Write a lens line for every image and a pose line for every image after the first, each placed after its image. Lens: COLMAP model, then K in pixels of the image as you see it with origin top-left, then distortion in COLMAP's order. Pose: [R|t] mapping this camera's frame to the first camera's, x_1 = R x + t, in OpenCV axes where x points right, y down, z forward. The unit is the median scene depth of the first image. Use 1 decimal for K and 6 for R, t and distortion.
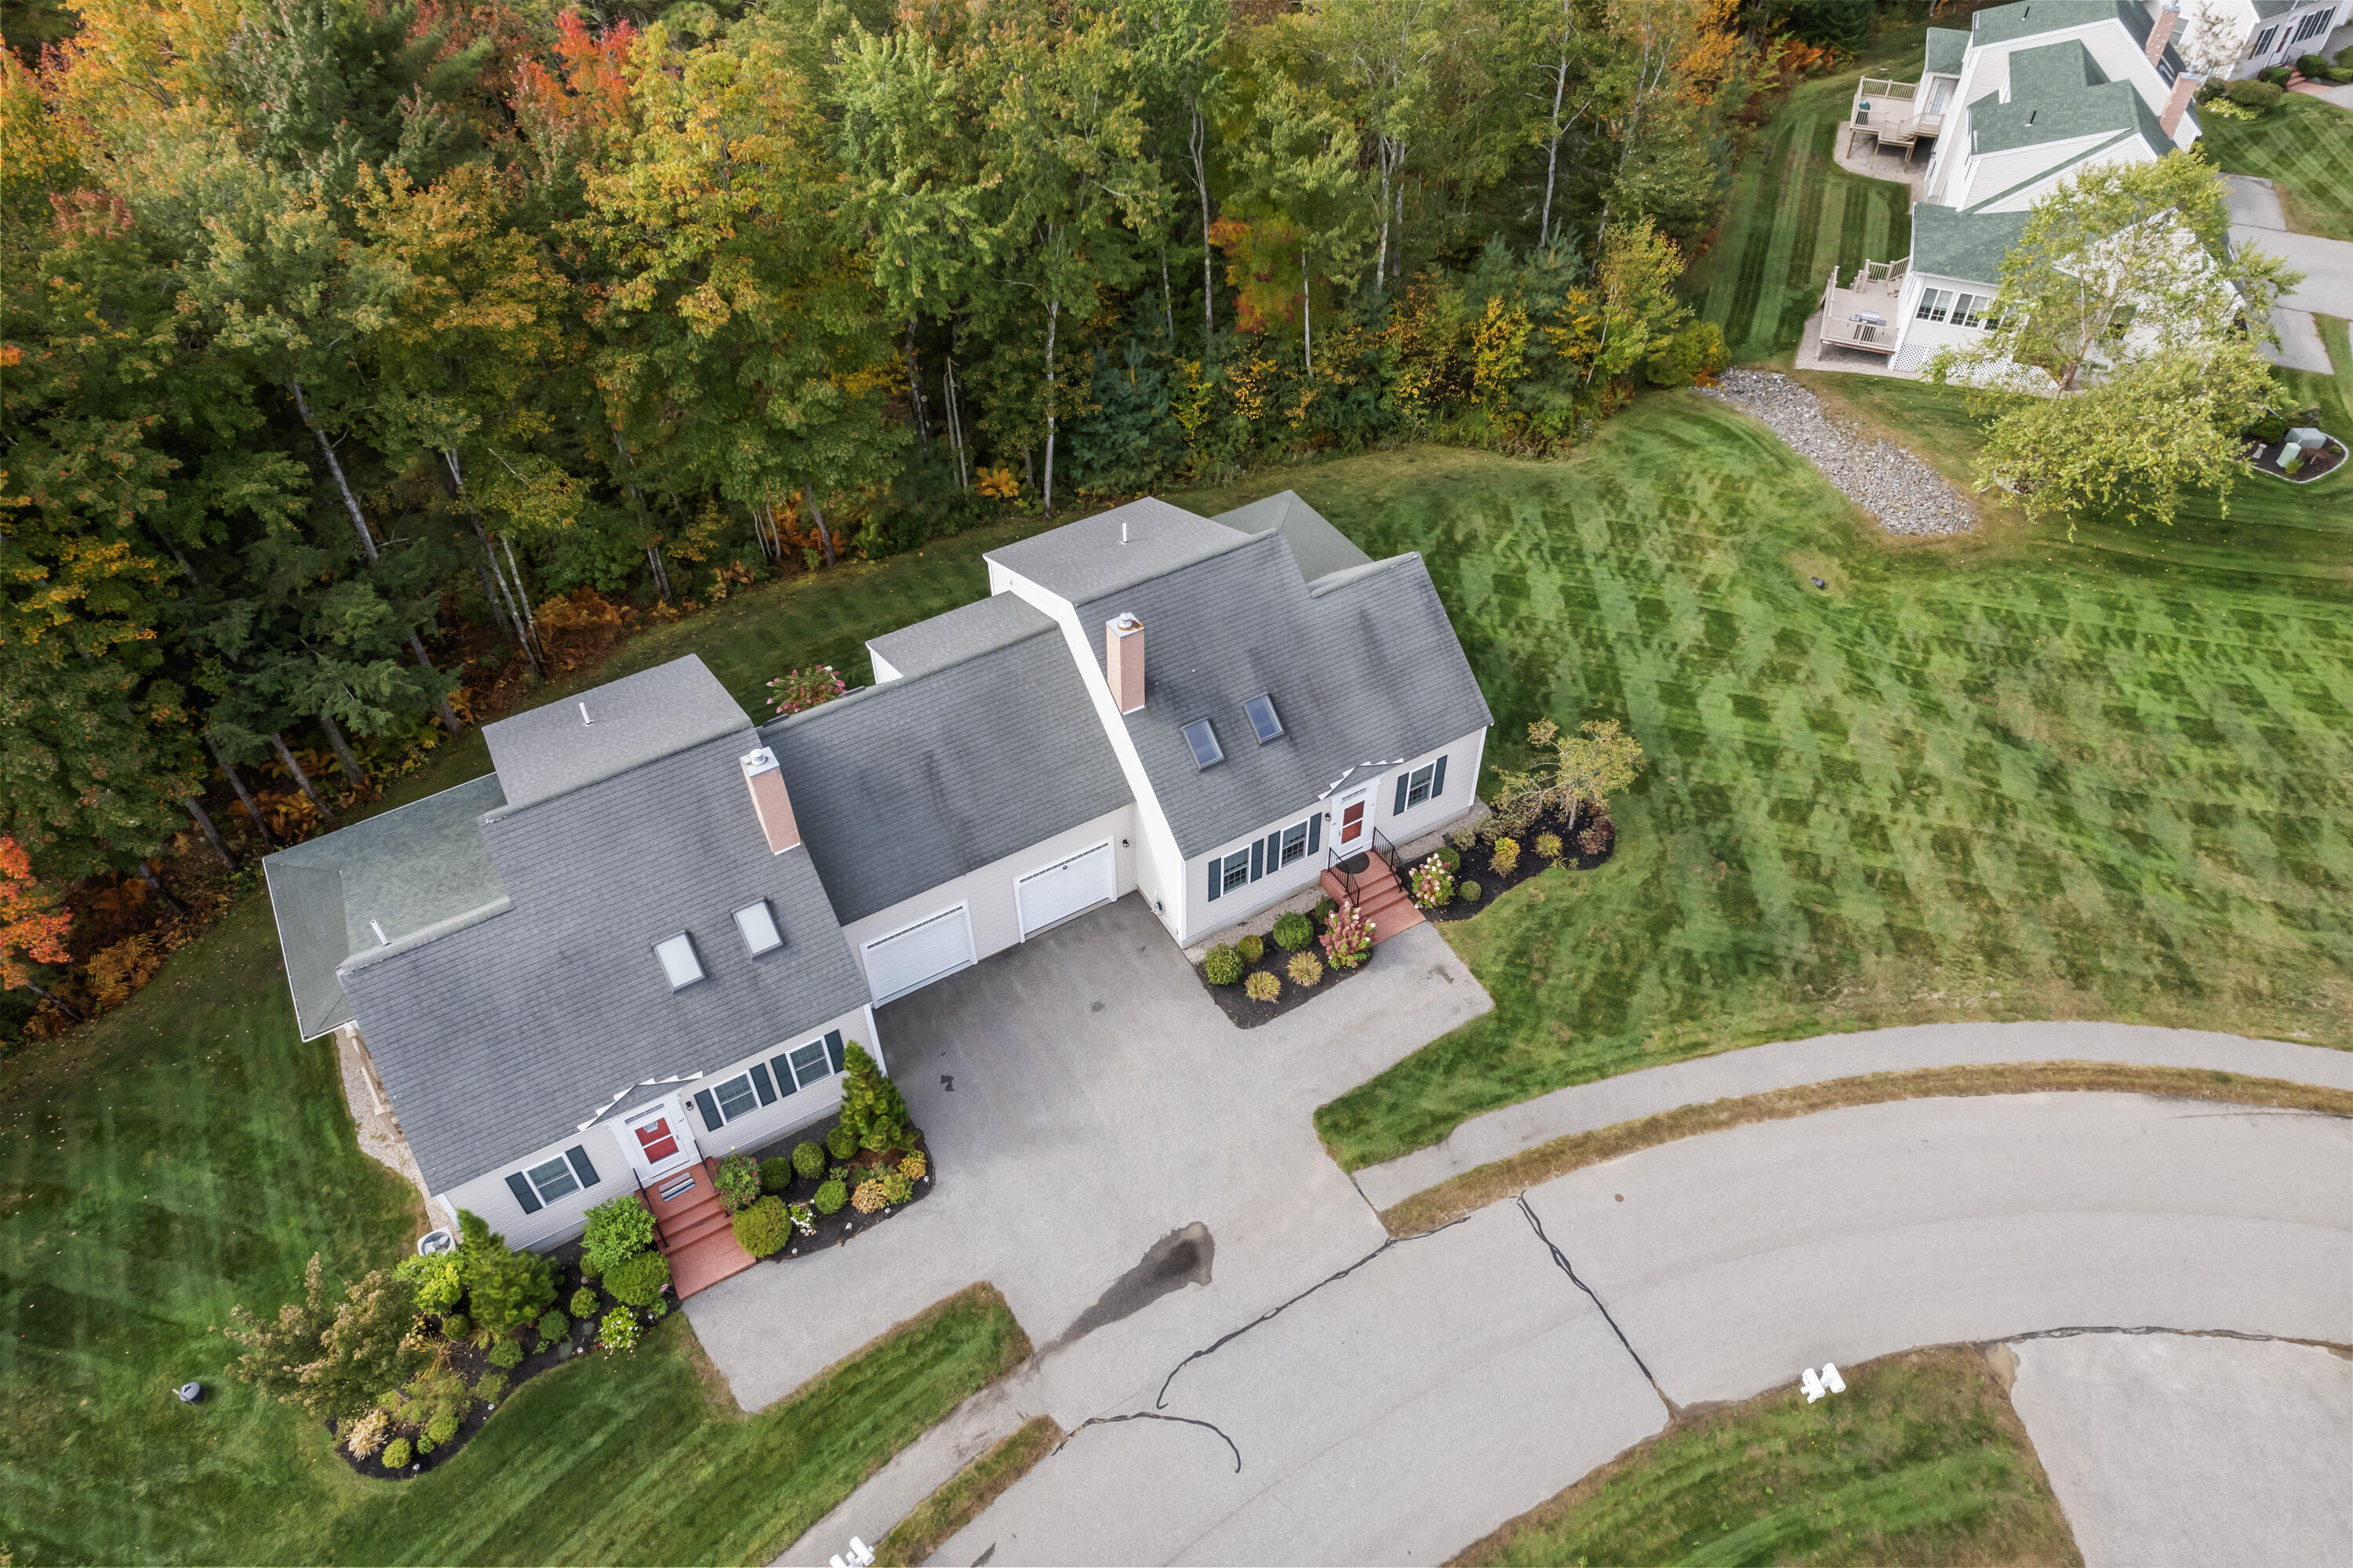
lens RADIAL K [[1508.9, 0, 1187.1], [0, 1508.9, 784.3], [0, 0, 1]] dist [-0.080474, 0.070722]
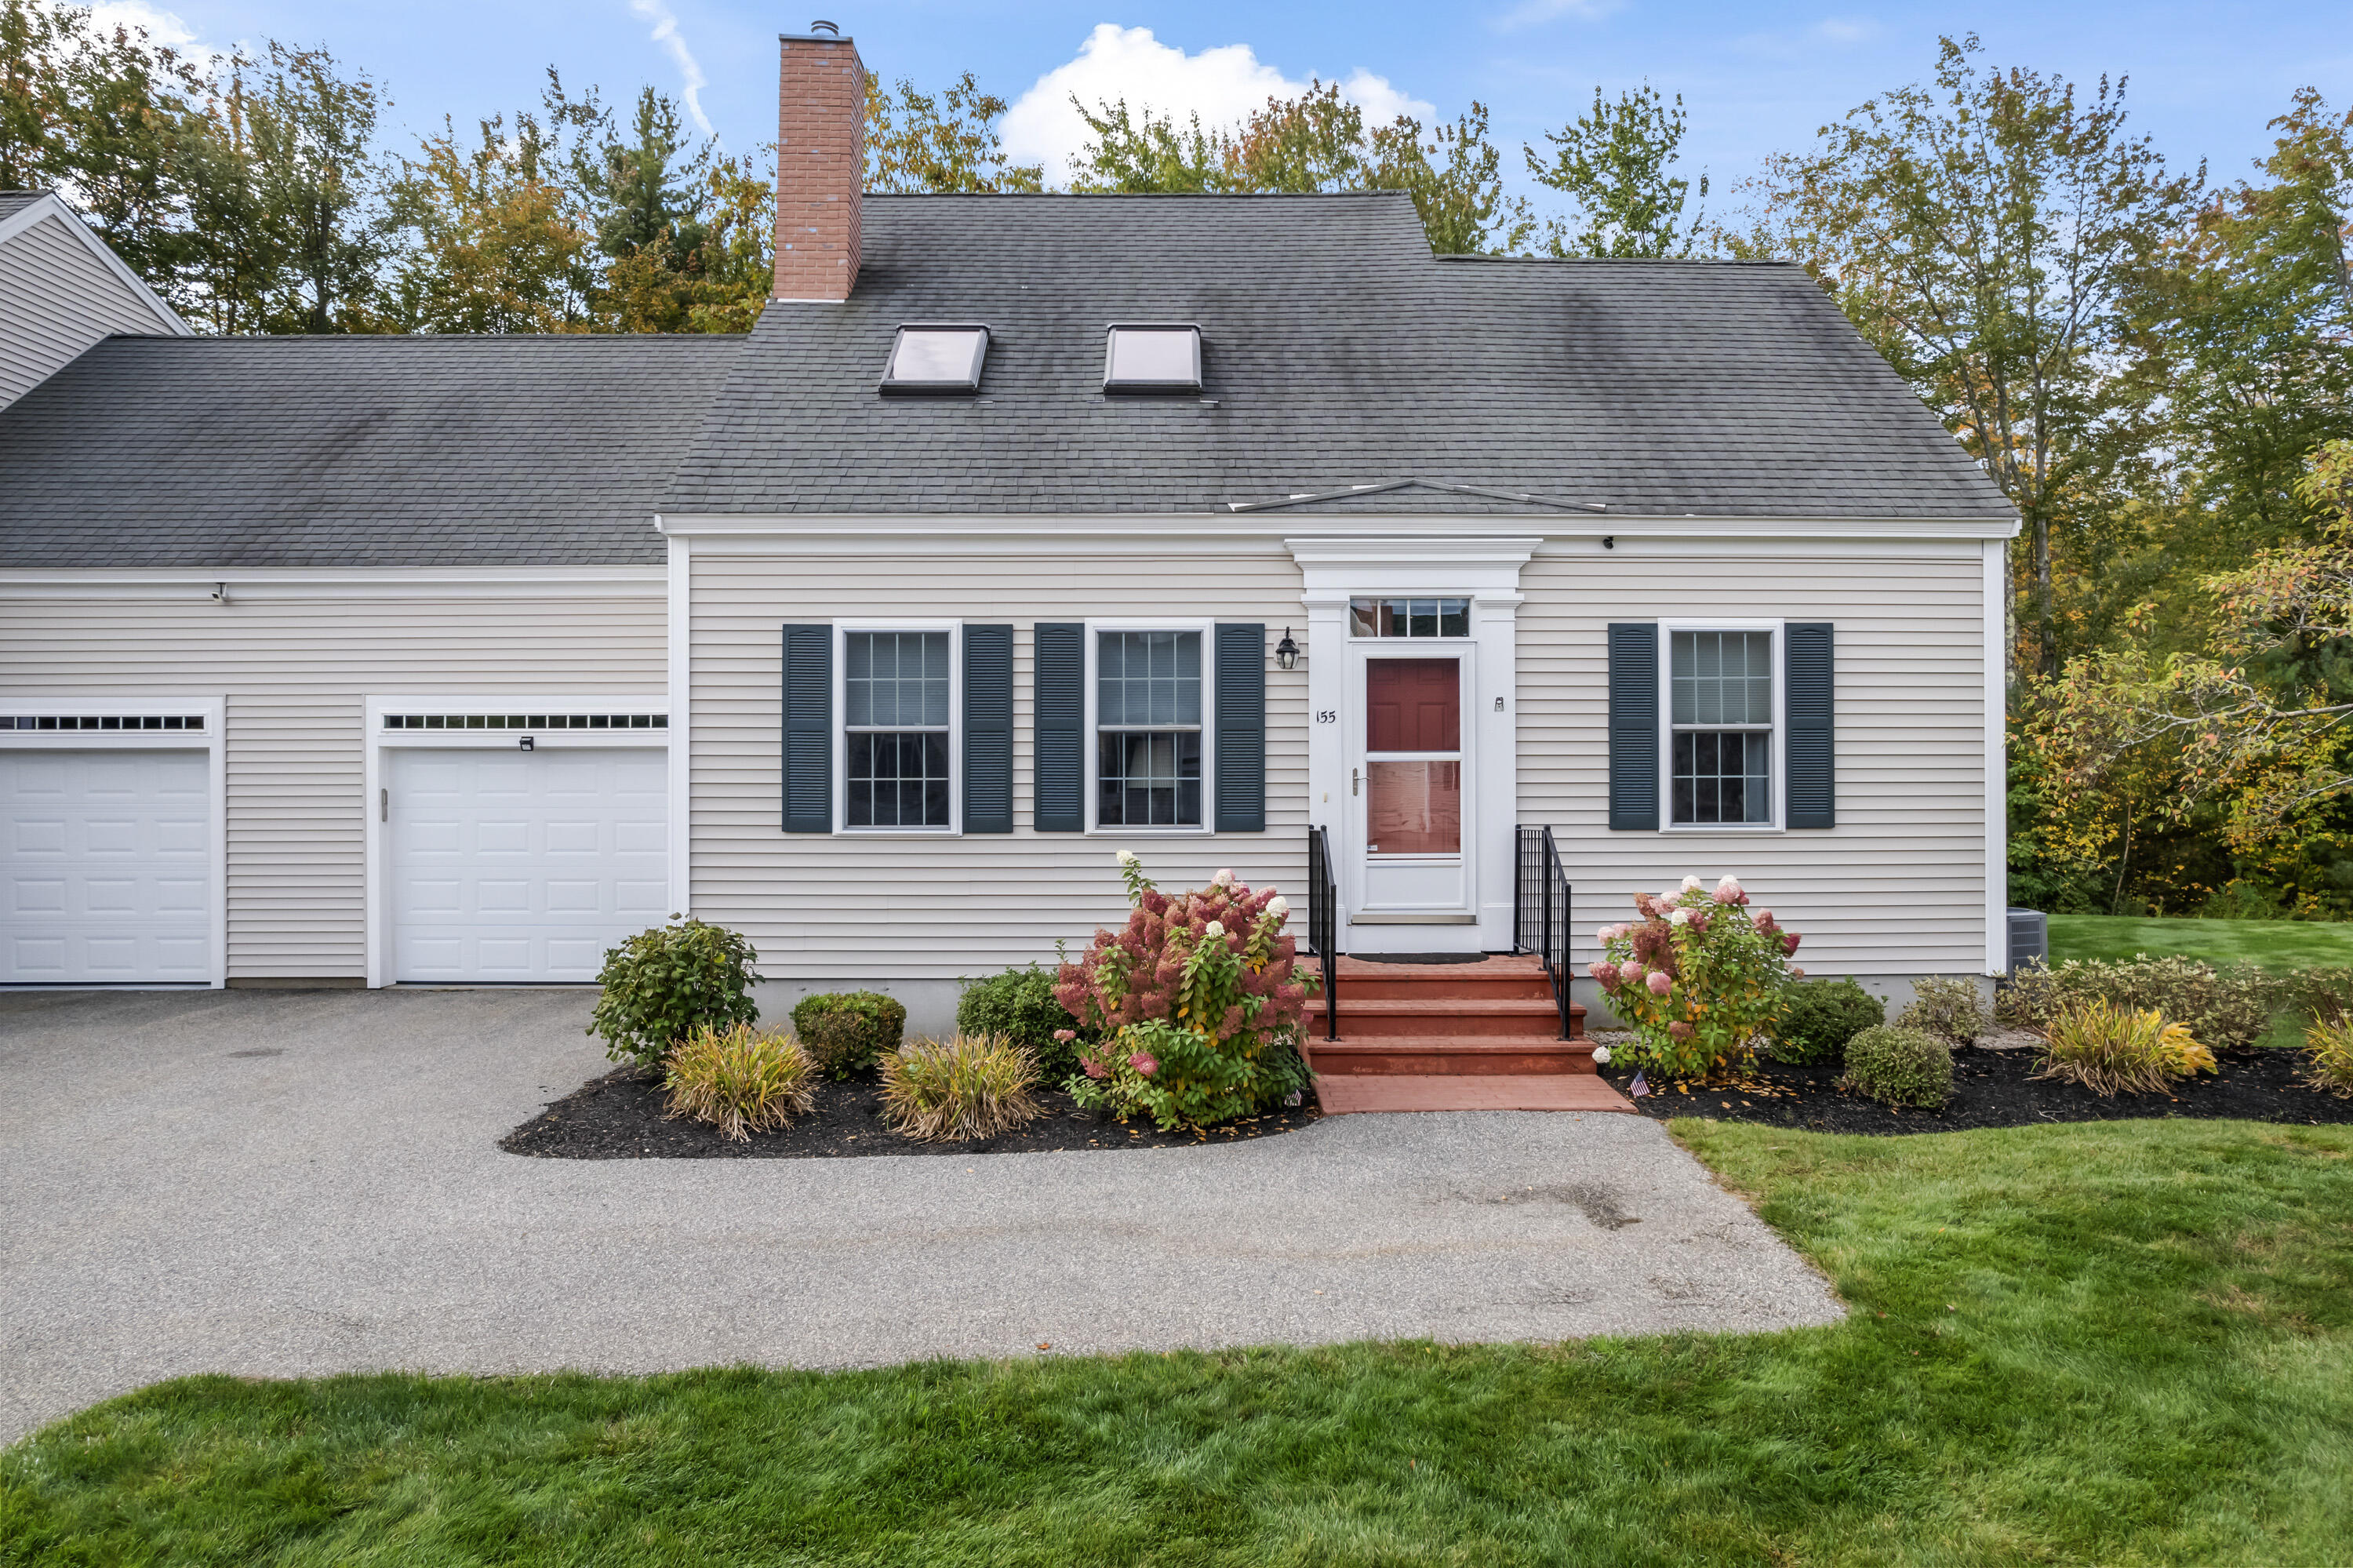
lens RADIAL K [[1508.9, 0, 1187.1], [0, 1508.9, 784.3], [0, 0, 1]] dist [-0.080474, 0.070722]
pose [[0.862142, -0.005403, -0.506638, 0.217688], [-0.355429, 0.706176, -0.612361, 0.212665], [0.361084, 0.708016, 0.606903, 0.852300]]
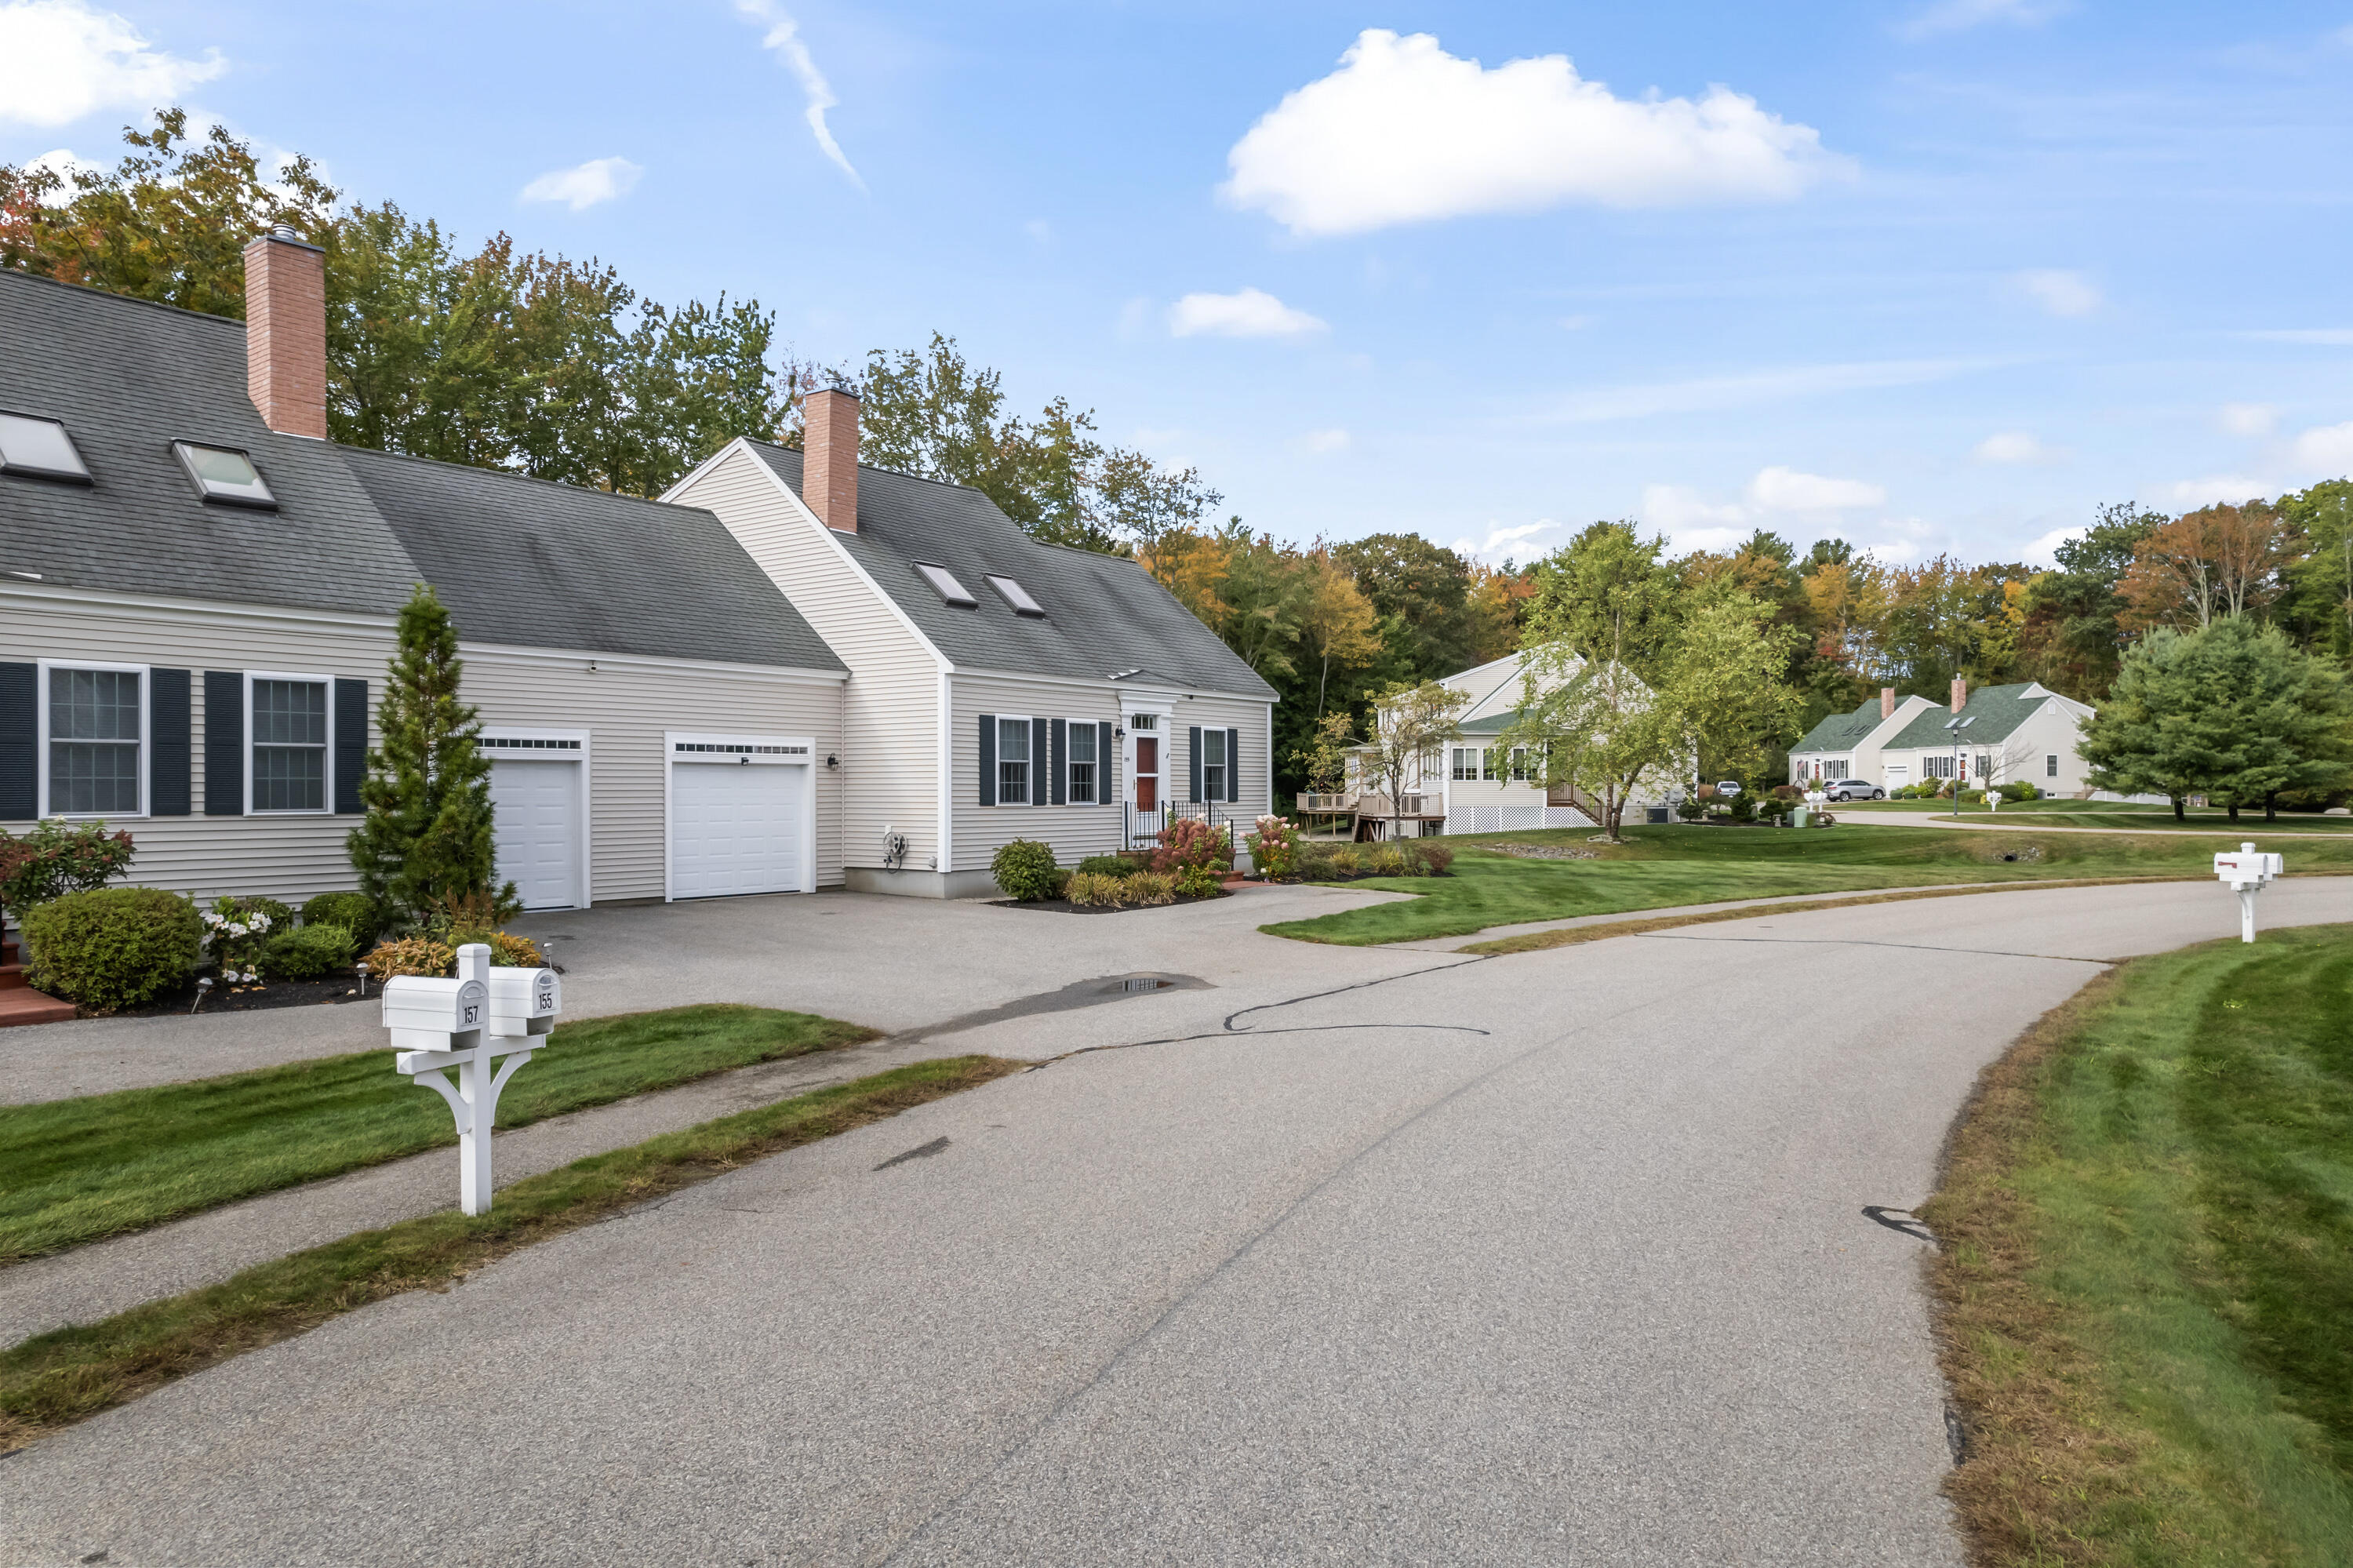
lens RADIAL K [[1496.0, 0, 1169.4], [0, 1496.0, 792.6], [0, 0, 1]] dist [-0.033473, 0.016934]
pose [[0.924534, -0.004072, 0.381077, -0.153237], [0.271790, 0.707993, -0.651825, 0.507098], [-0.267146, 0.706207, 0.655671, 0.558777]]
